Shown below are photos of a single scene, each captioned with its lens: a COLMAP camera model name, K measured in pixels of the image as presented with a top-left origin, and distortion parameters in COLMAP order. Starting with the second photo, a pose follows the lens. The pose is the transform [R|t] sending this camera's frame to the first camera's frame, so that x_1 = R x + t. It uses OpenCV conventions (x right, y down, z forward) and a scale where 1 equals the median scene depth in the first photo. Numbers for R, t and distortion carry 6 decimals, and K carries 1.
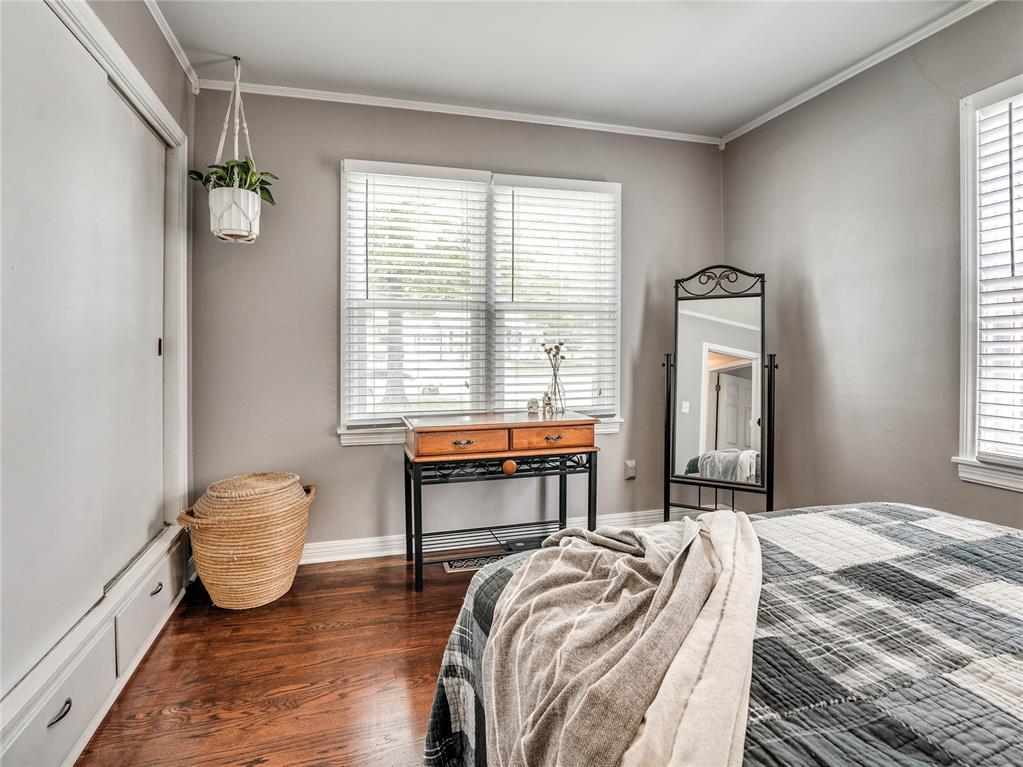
lens RADIAL K [[479.1, 0, 508.1], [0, 479.1, 377.7], [0, 0, 1]] dist [-0.023229, -0.000369]
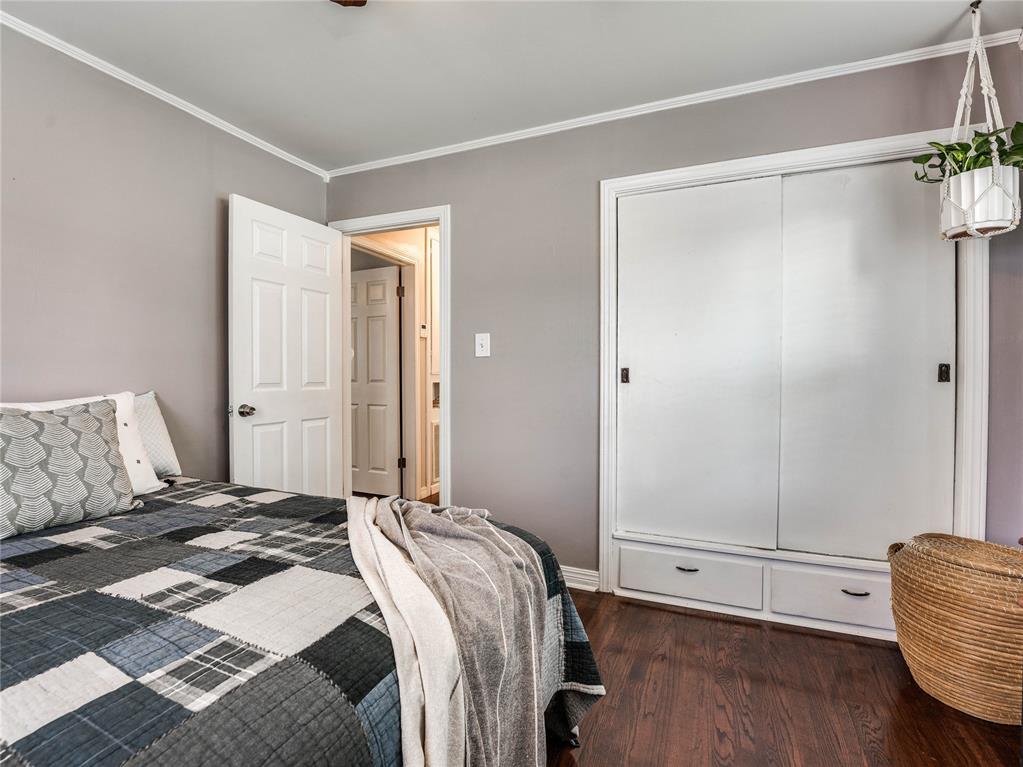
lens RADIAL K [[479.1, 0, 508.1], [0, 479.1, 377.7], [0, 0, 1]] dist [-0.023229, -0.000369]
pose [[-0.643963, 0.000558, -0.765056, 1.291981], [-0.030972, 0.999161, 0.026798, -0.107958], [0.764429, 0.040952, -0.643405, 2.215583]]
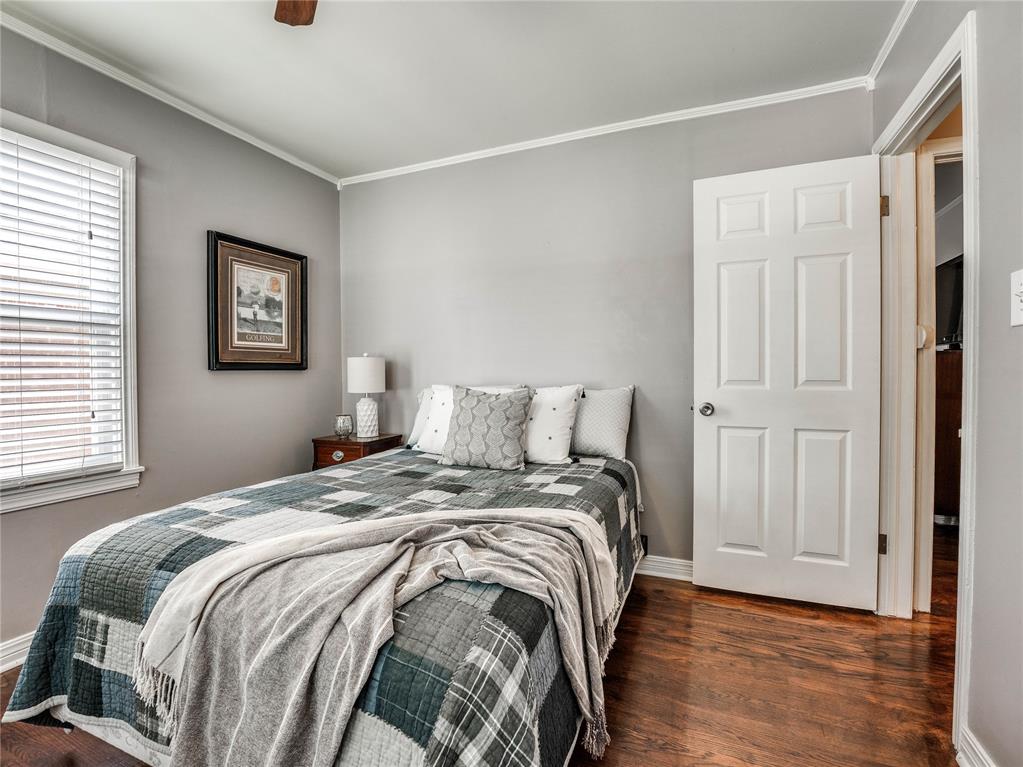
lens RADIAL K [[479.1, 0, 508.1], [0, 479.1, 377.7], [0, 0, 1]] dist [-0.023229, -0.000369]
pose [[-0.780608, -0.008443, 0.624963, -0.691183], [0.024107, 0.998758, 0.043603, -0.102947], [-0.624555, 0.049103, -0.779435, 1.927606]]
